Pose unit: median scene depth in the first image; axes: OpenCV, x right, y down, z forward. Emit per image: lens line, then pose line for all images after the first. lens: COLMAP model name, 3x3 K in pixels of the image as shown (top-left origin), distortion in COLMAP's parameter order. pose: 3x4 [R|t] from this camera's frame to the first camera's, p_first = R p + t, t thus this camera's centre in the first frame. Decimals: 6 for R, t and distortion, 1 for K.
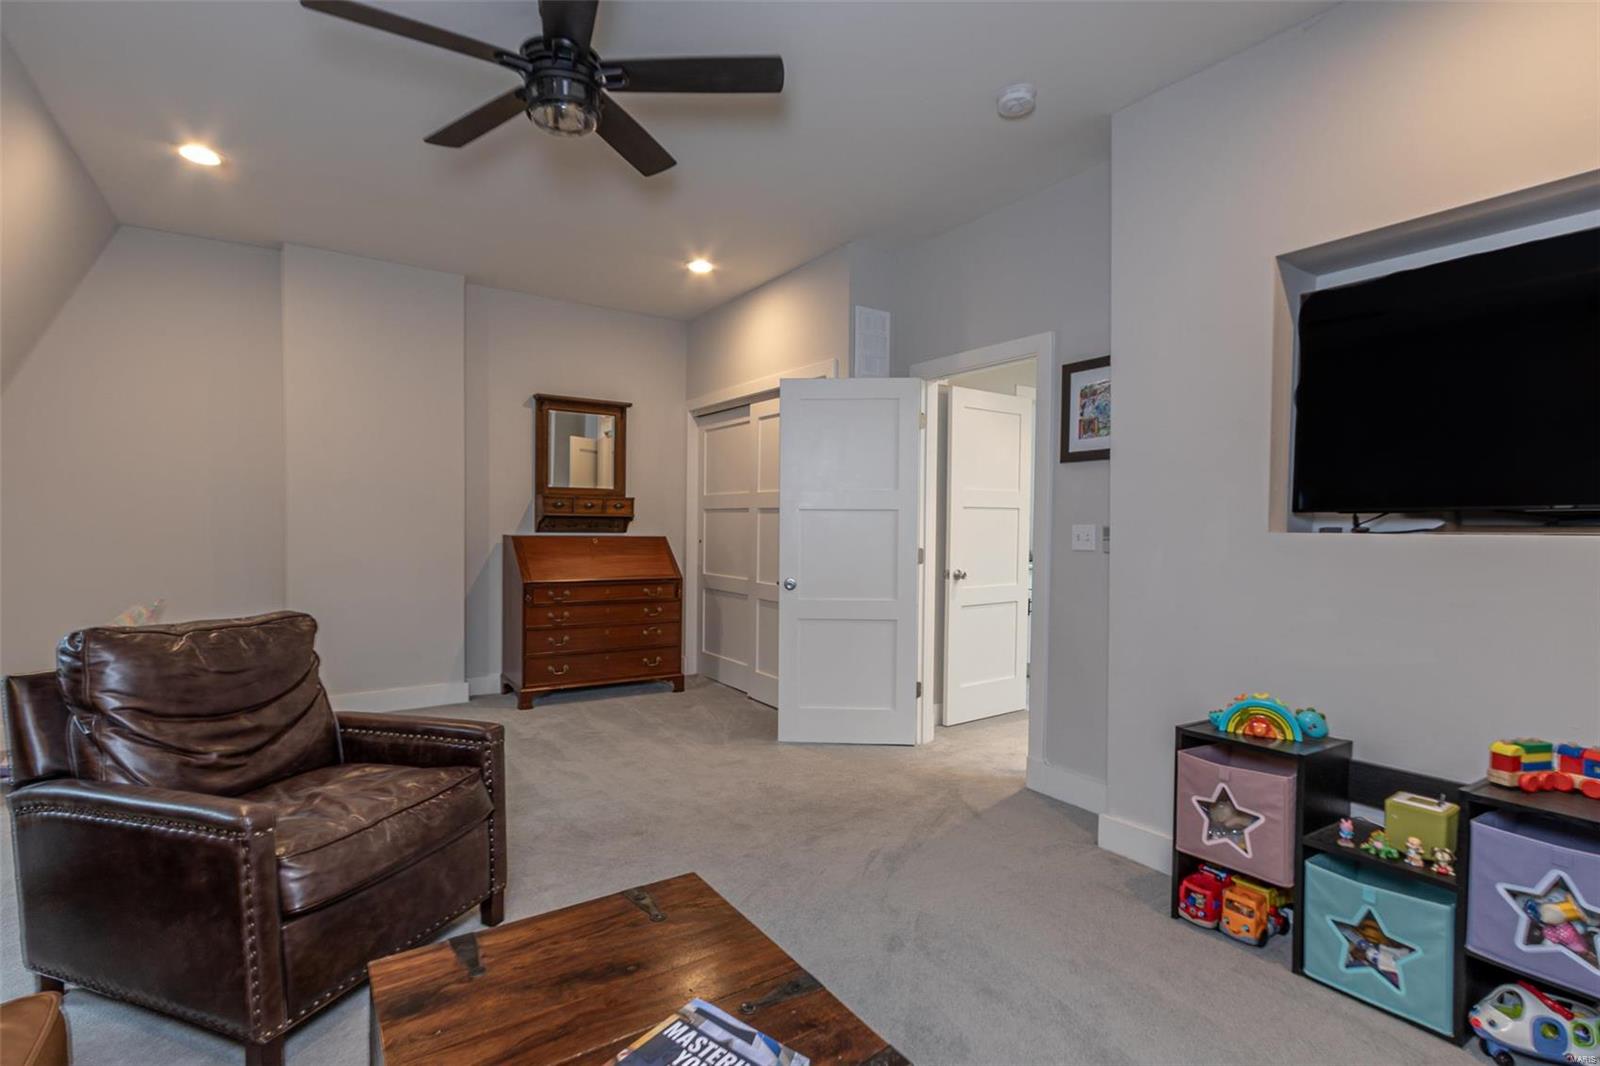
lens RADIAL K [[752.4, 0, 786.7], [0, 752.4, 546.7], [0, 0, 1]] dist [0.005271, -0.004734]
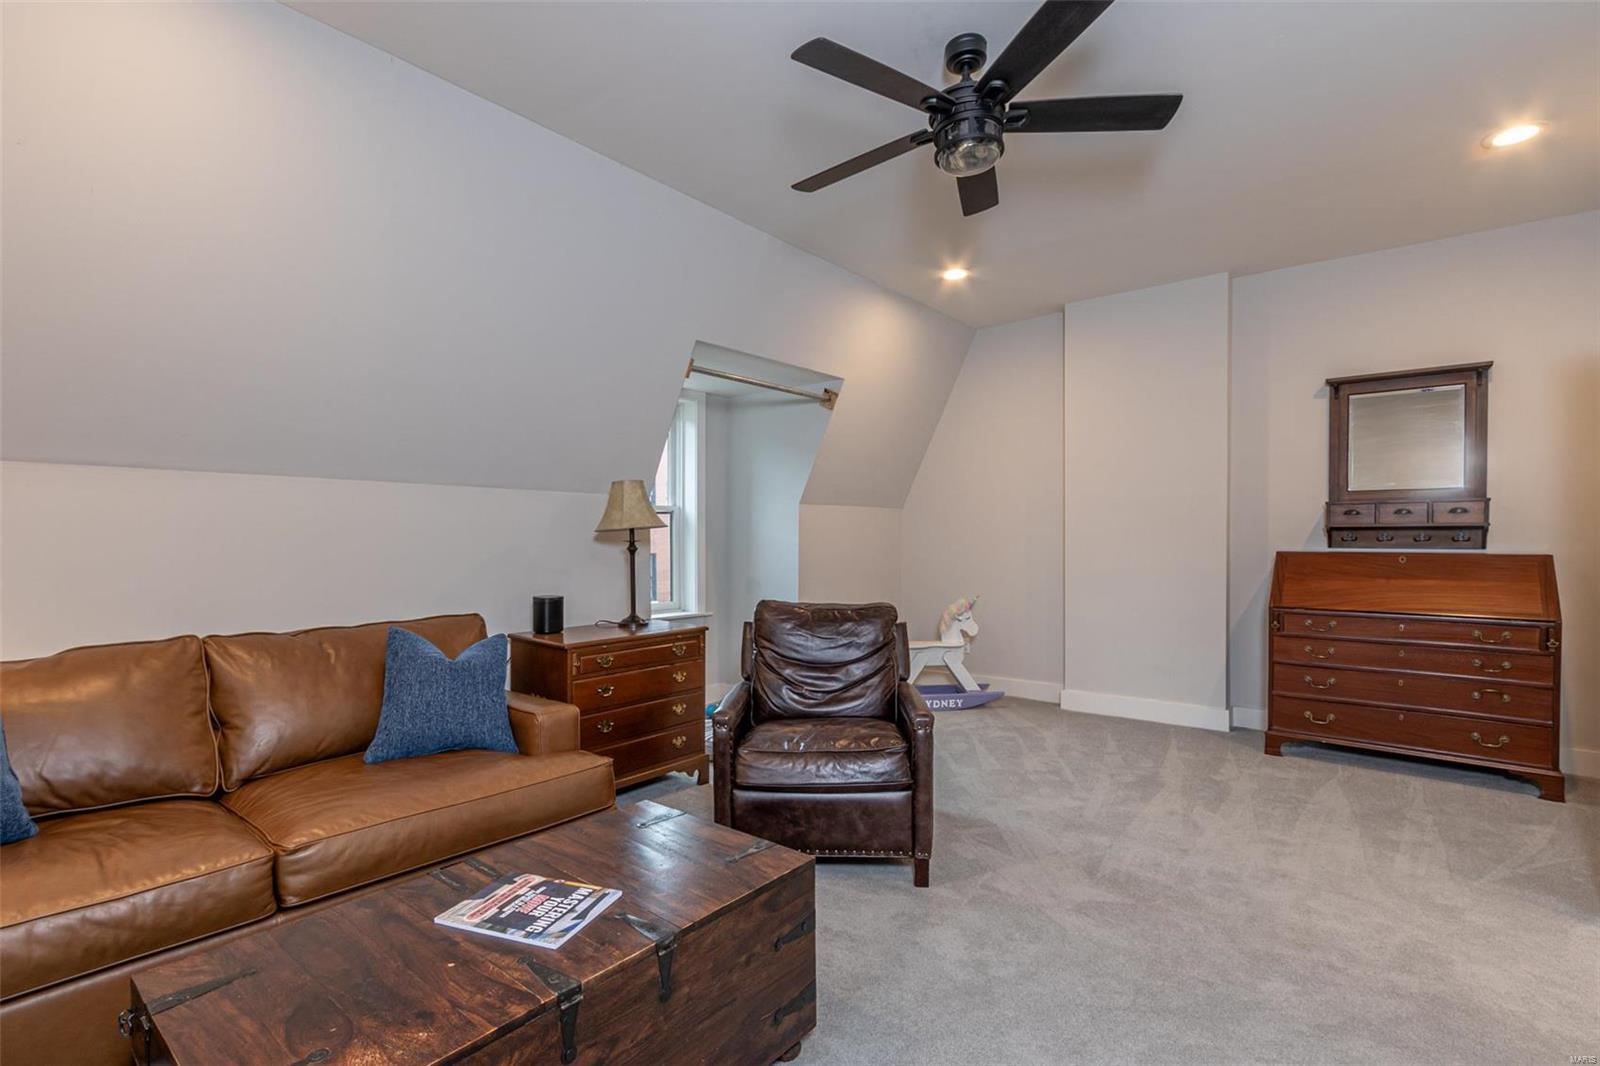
lens RADIAL K [[752.4, 0, 786.7], [0, 752.4, 546.7], [0, 0, 1]] dist [0.005271, -0.004734]
pose [[0.286031, 0.002254, -0.958218, 0.310190], [-0.021933, 0.999751, -0.004196, -0.004450], [0.957969, 0.022217, 0.286009, 0.218559]]
